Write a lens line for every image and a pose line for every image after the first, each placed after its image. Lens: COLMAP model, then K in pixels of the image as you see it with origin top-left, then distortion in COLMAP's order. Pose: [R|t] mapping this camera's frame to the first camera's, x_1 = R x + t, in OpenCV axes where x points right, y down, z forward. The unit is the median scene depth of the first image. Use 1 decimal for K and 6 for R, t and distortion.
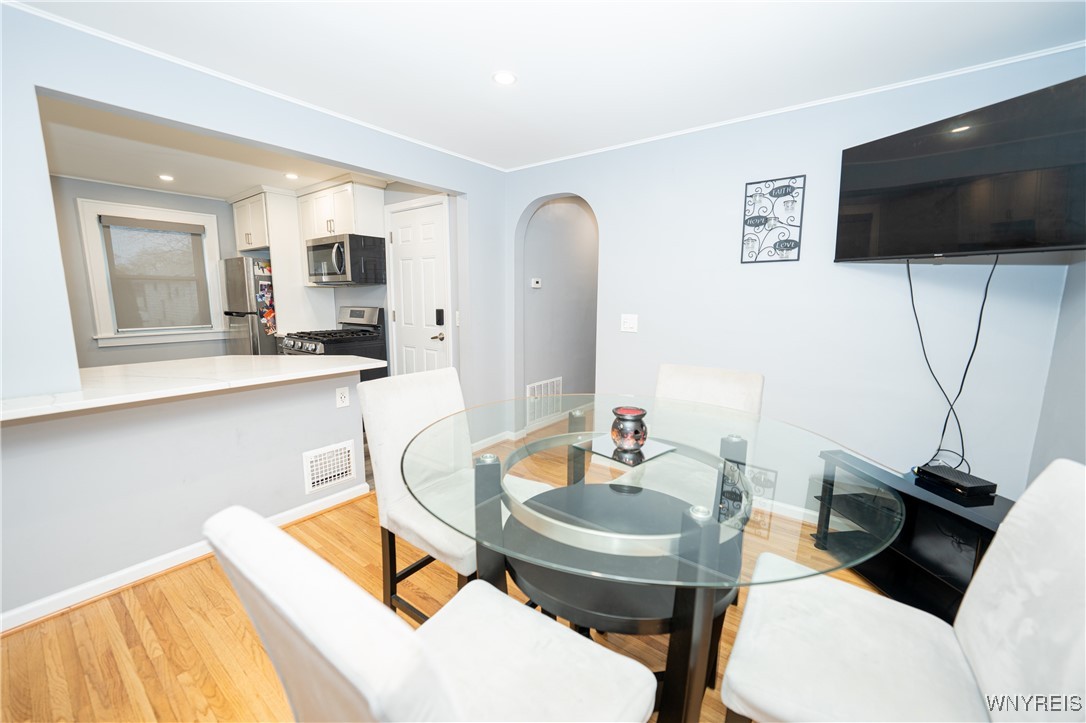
lens RADIAL K [[433.6, 0, 543.7], [0, 433.6, 355.6], [0, 0, 1]] dist [0.000250, 0.000343]
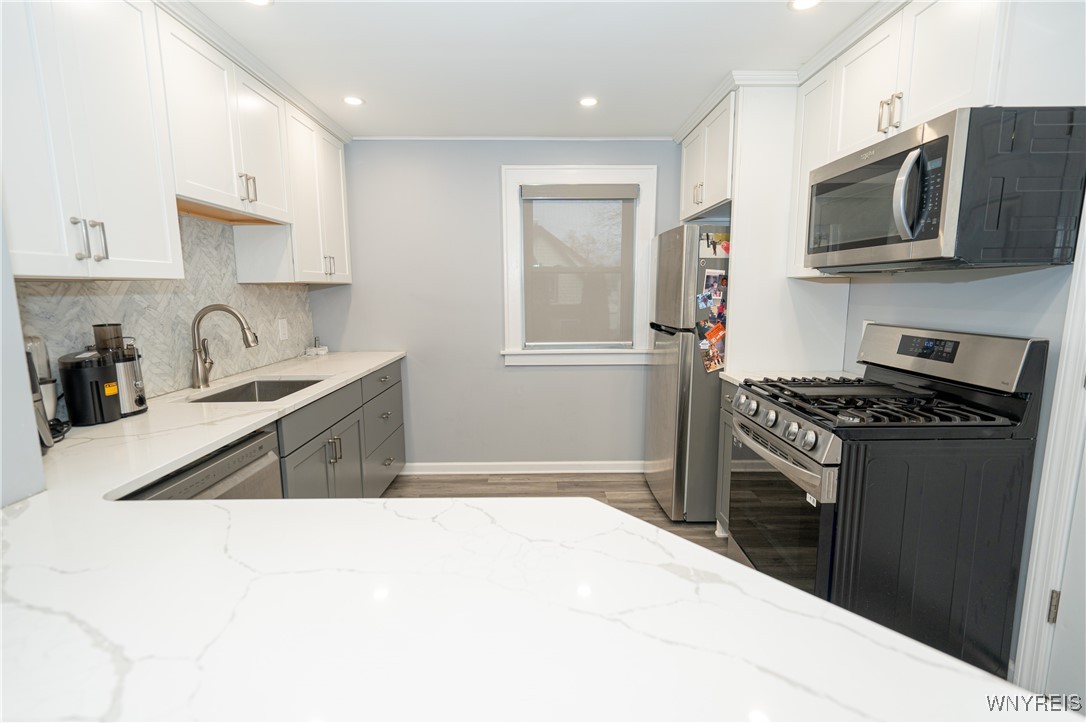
lens RADIAL K [[487.5, 0, 539.9], [0, 487.5, 356.4], [0, 0, 1]] dist [0.000326, 0.000192]
pose [[0.616440, 0.101935, -0.780776, -0.307052], [-0.102848, 0.993514, 0.048508, -0.075337], [0.780656, 0.050399, 0.622925, 0.479631]]
